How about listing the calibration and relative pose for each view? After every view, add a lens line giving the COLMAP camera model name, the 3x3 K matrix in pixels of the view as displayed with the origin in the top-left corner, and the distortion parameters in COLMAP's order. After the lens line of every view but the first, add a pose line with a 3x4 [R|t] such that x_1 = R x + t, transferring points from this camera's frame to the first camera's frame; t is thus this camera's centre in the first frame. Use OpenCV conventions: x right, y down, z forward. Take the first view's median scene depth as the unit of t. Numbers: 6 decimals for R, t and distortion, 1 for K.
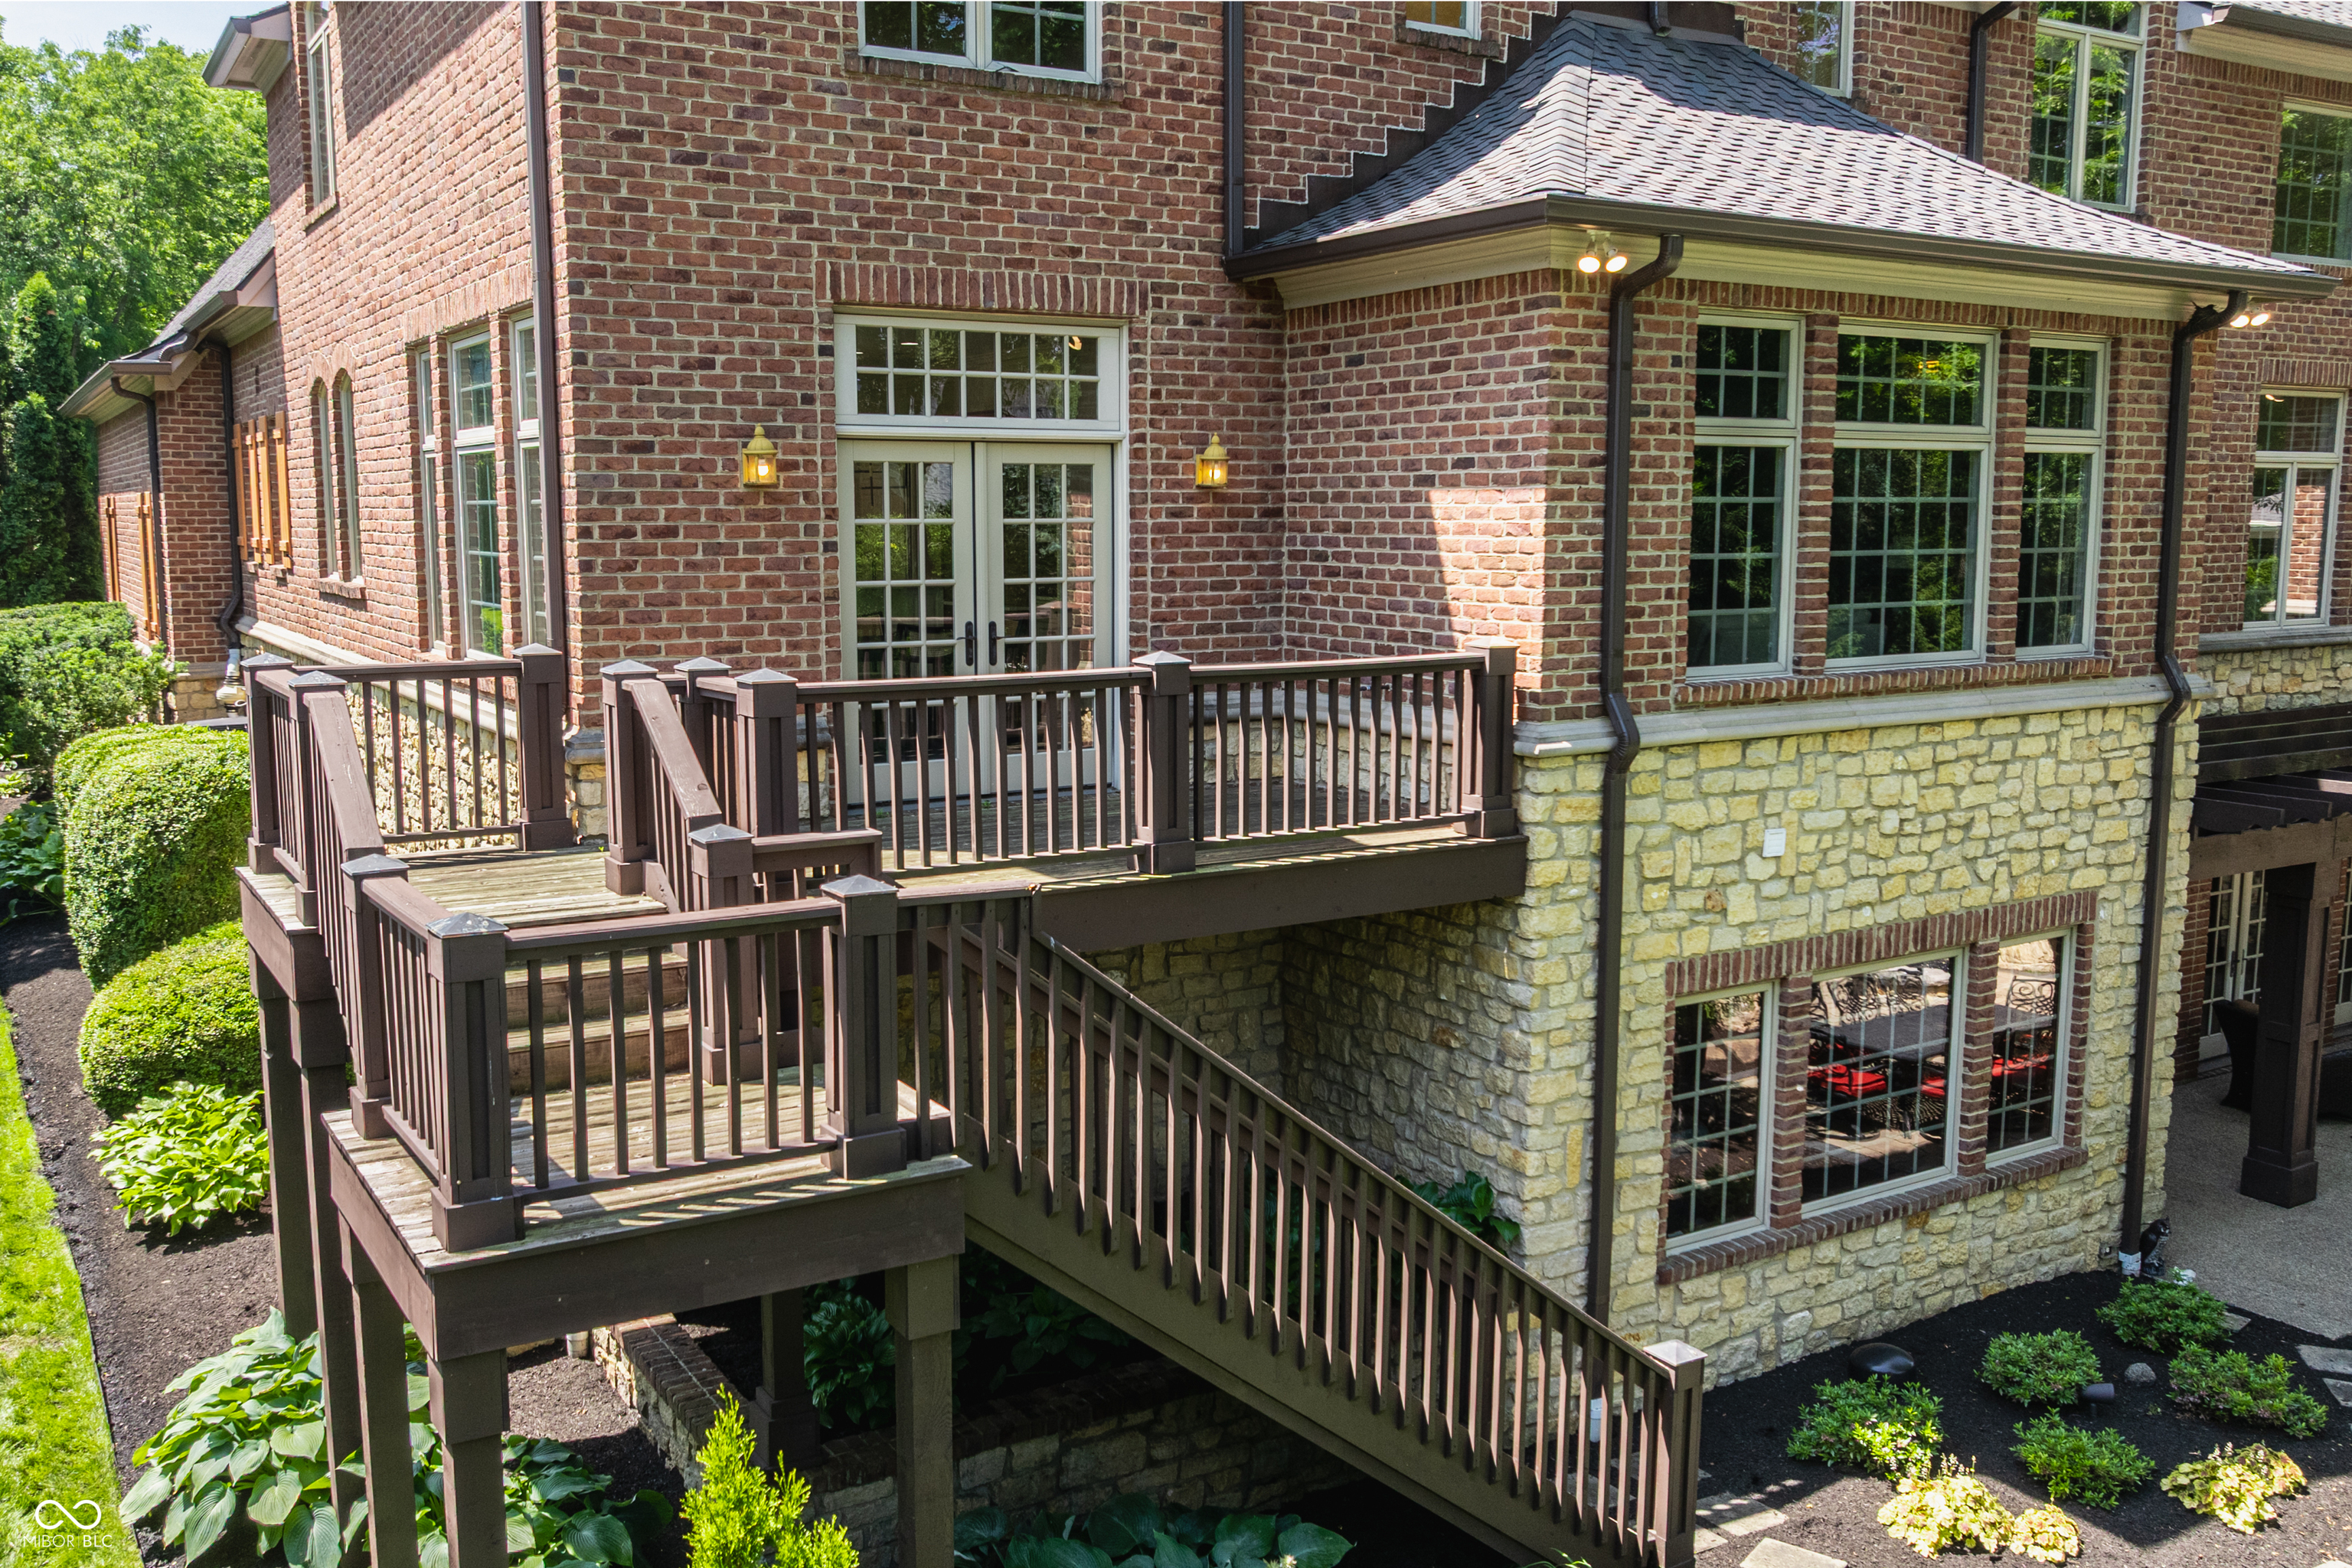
lens RADIAL K [[2004.6, 0, 1176.0], [0, 2004.6, 784.0], [0, 0, 1]] dist [0.008190, 0.005321]
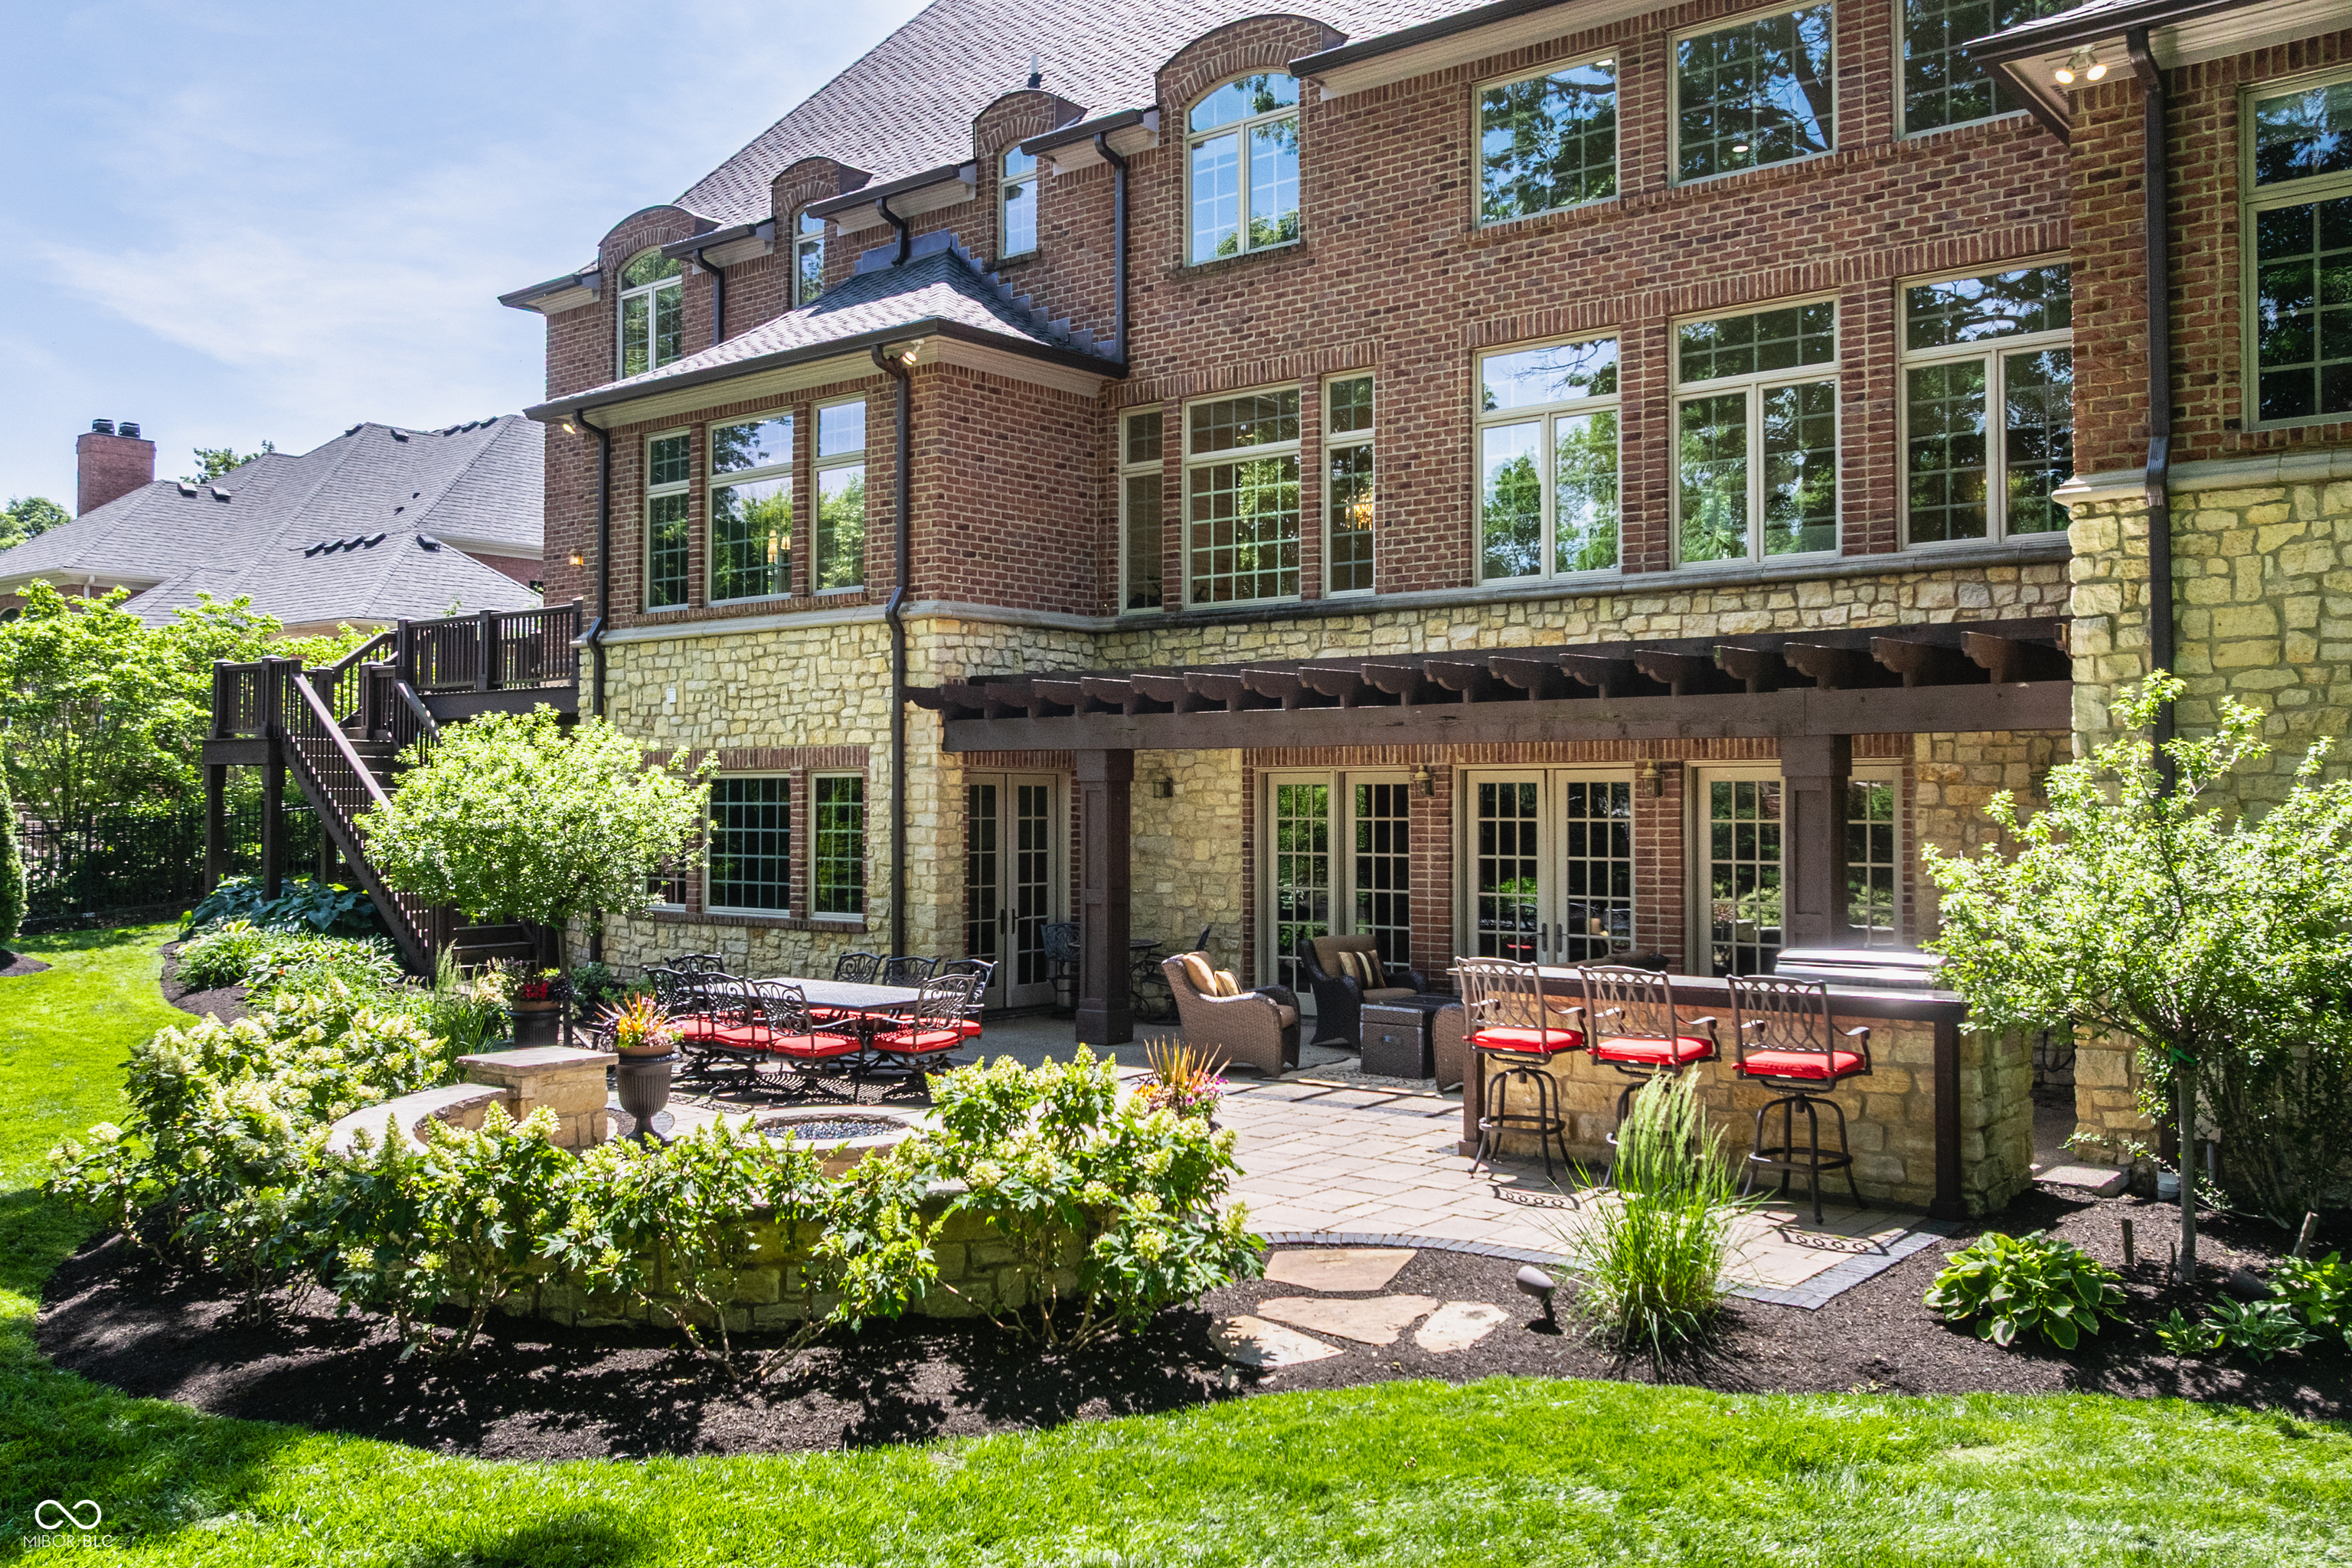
lens RADIAL K [[1958.8, 0, 1176.0], [0, 1958.8, 784.0], [0, 0, 1]] dist [-0.015139, -0.038674]
pose [[0.314595, -0.006000, -0.949207, 2.073697], [-0.129481, 0.990362, -0.049174, 0.132987], [0.940354, 0.138374, 0.310786, 0.822861]]
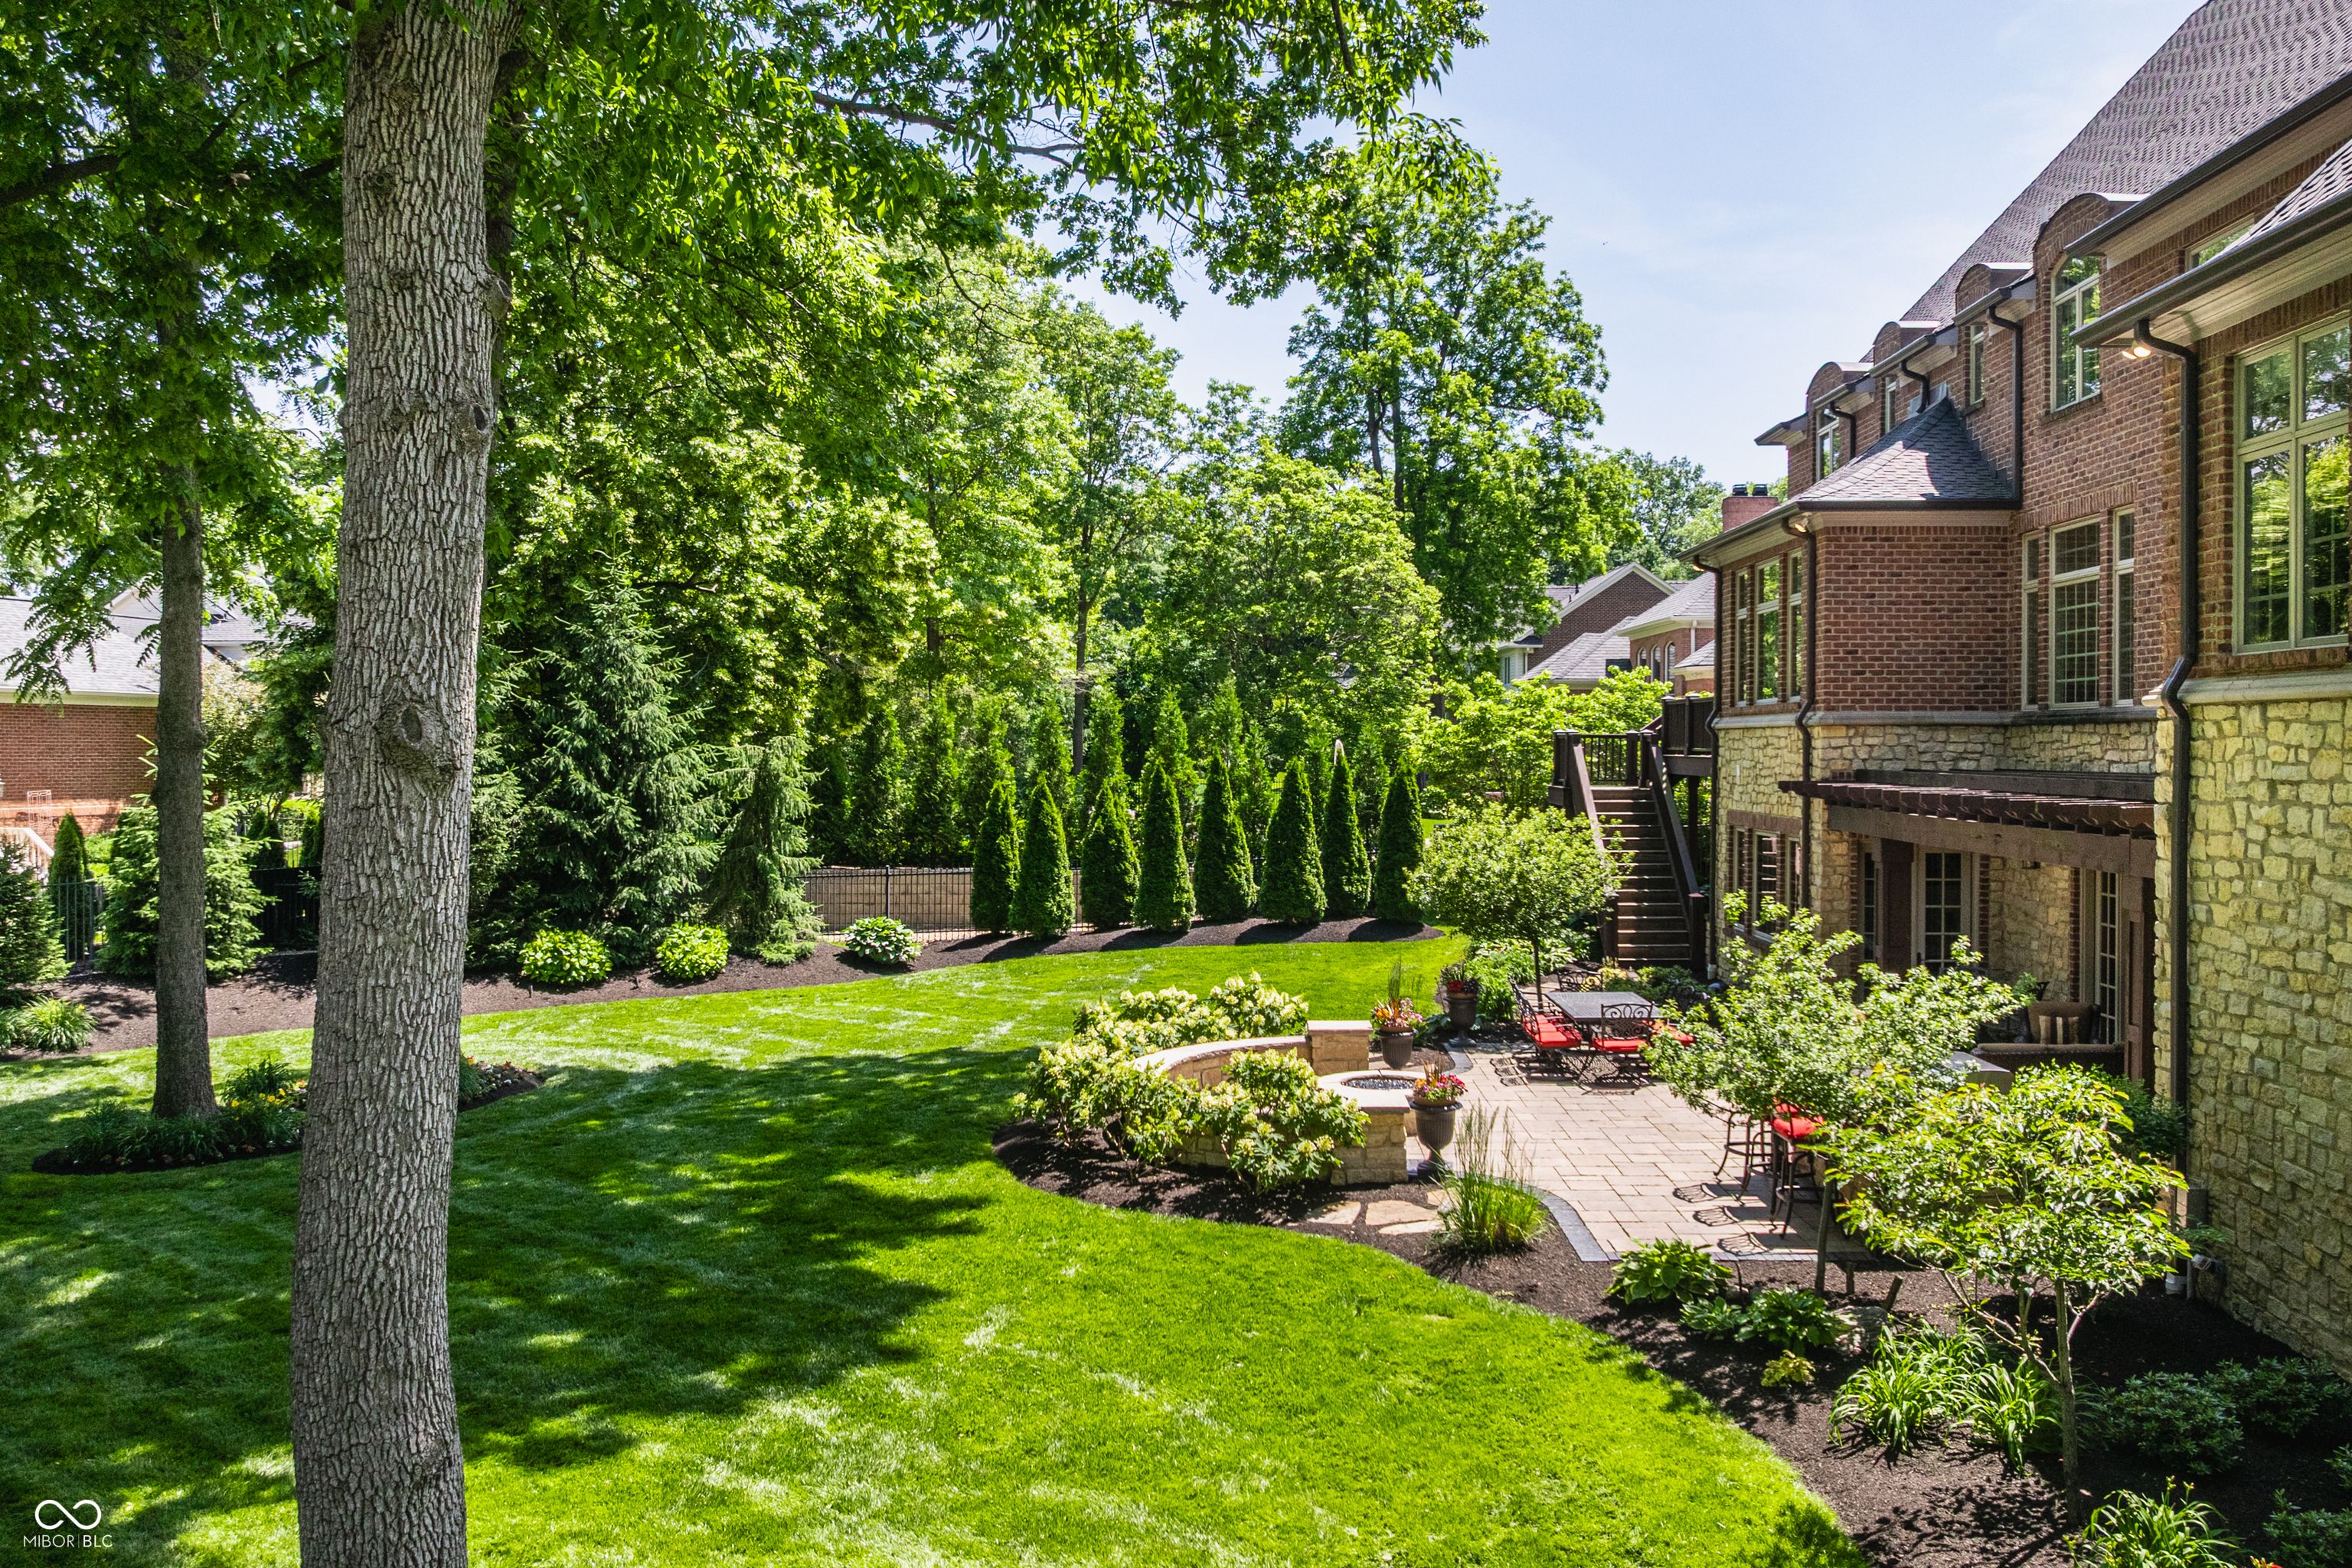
lens RADIAL K [[1994.1, 0, 1220.2], [0, 1994.1, 735.1], [0, 0, 1]] dist [-0.012550, -0.020163]
pose [[-0.555433, -0.001818, -0.831559, 2.564744], [-0.118074, 0.990038, 0.076703, -0.112374], [0.823136, 0.140789, -0.550114, 1.693916]]
